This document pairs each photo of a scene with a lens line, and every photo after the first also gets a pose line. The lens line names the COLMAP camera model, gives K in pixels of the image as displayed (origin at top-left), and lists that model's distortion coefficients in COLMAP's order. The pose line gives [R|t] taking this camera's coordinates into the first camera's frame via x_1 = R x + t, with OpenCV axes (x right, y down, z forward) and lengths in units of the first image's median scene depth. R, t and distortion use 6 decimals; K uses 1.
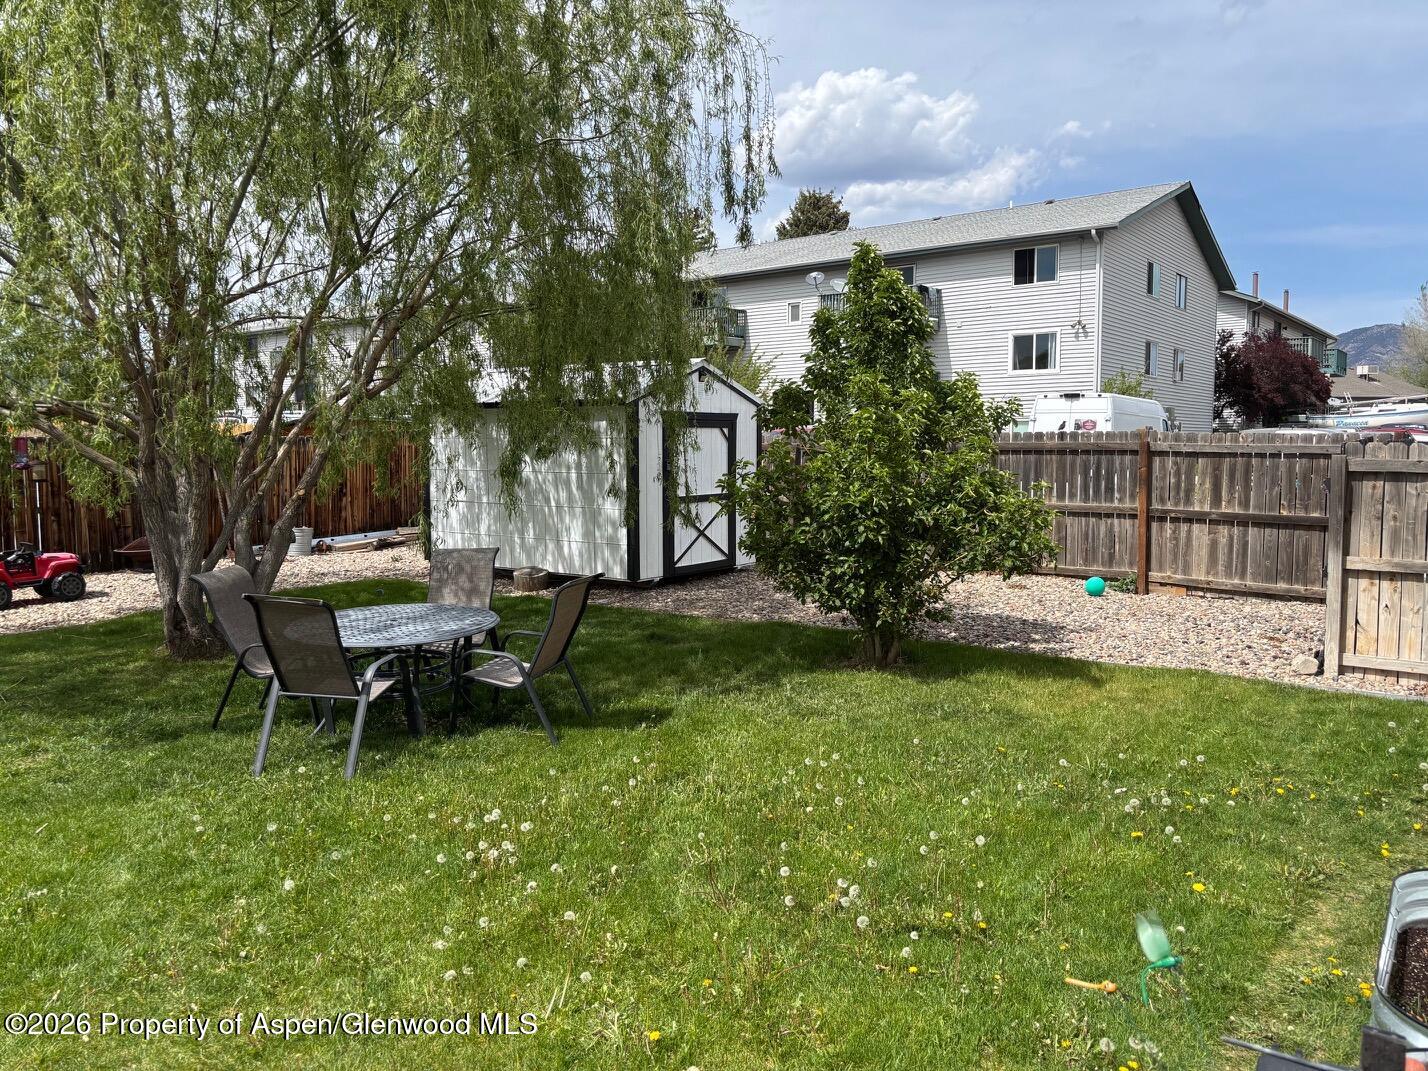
lens RADIAL K [[1054.1, 0, 718.4], [0, 1054.1, 542.9], [0, 0, 1]] dist [0.042359, -0.059967]
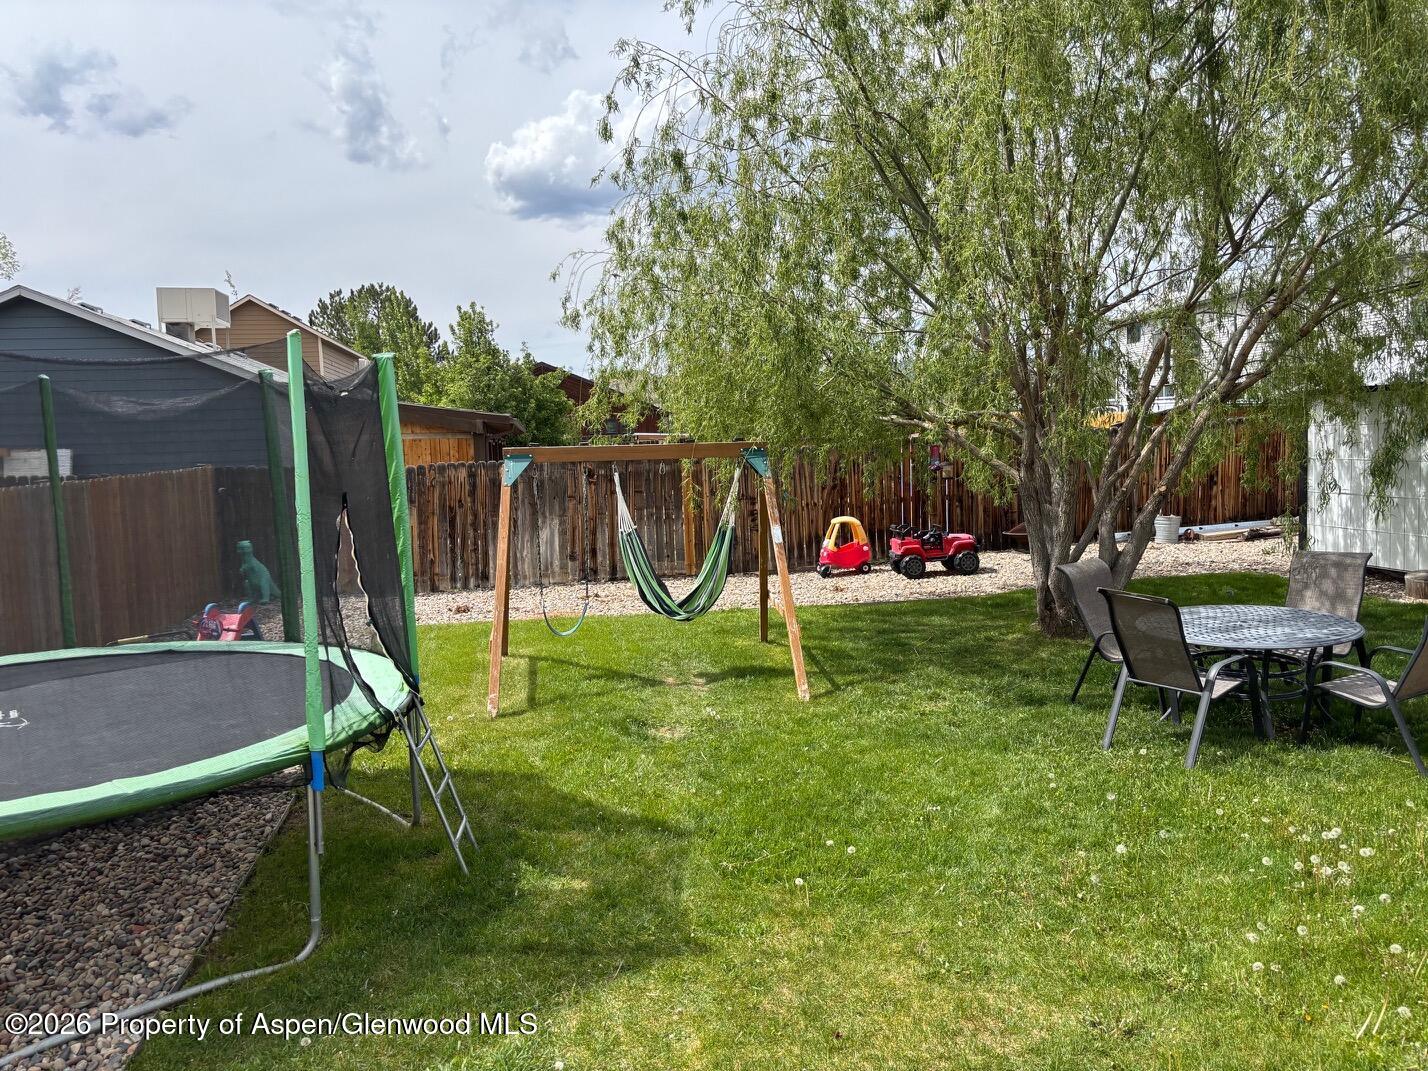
lens RADIAL K [[1111.0, 0, 713.3], [0, 1111.0, 532.8], [0, 0, 1]] dist [0.099737, -0.084557]
pose [[0.711306, 0.037519, -0.701880, 0.091255], [-0.023155, 0.999283, 0.029952, -0.033589], [0.702501, -0.005053, 0.711665, -0.129669]]
